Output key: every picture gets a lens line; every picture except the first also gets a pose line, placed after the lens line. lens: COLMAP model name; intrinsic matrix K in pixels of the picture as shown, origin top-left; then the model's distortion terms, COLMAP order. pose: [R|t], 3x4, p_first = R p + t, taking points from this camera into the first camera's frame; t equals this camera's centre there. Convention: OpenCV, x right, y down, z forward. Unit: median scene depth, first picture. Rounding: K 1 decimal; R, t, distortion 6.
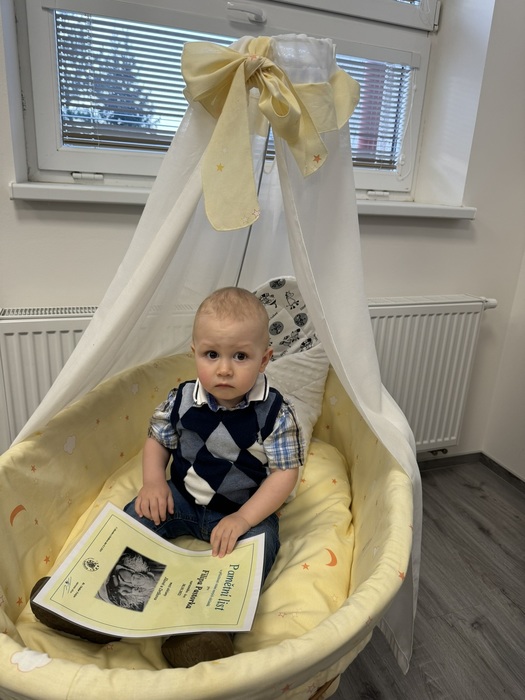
lens RADIAL K [[501.3, 0, 265.5], [0, 501.3, 349.5], [0, 0, 1]] dist [0.005011, -0.005672]
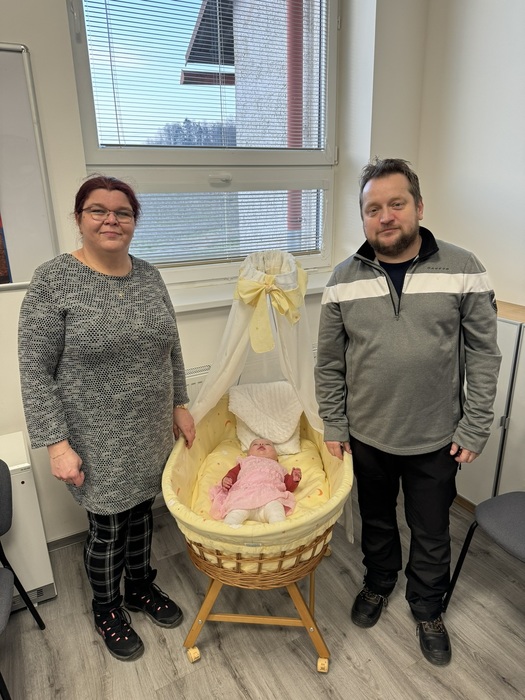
lens RADIAL K [[489.1, 0, 261.5], [0, 489.1, 349.9], [0, 0, 1]] dist [0.030940, -0.035379]
pose [[0.985998, -0.118506, 0.117323, -0.159098], [0.117143, 0.992943, 0.018475, -0.142225], [-0.118685, -0.004473, 0.992922, -0.572604]]
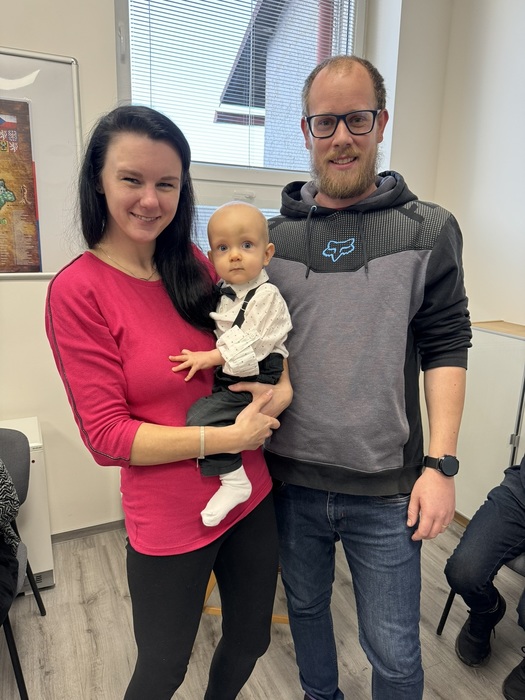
lens RADIAL K [[495.9, 0, 261.0], [0, 495.9, 352.1], [0, 0, 1]] dist [-0.005780, -0.005116]
pose [[0.994496, -0.051895, 0.091024, -0.162553], [0.058717, 0.995532, -0.073949, -0.019402], [-0.086780, 0.078886, 0.993099, -0.608658]]
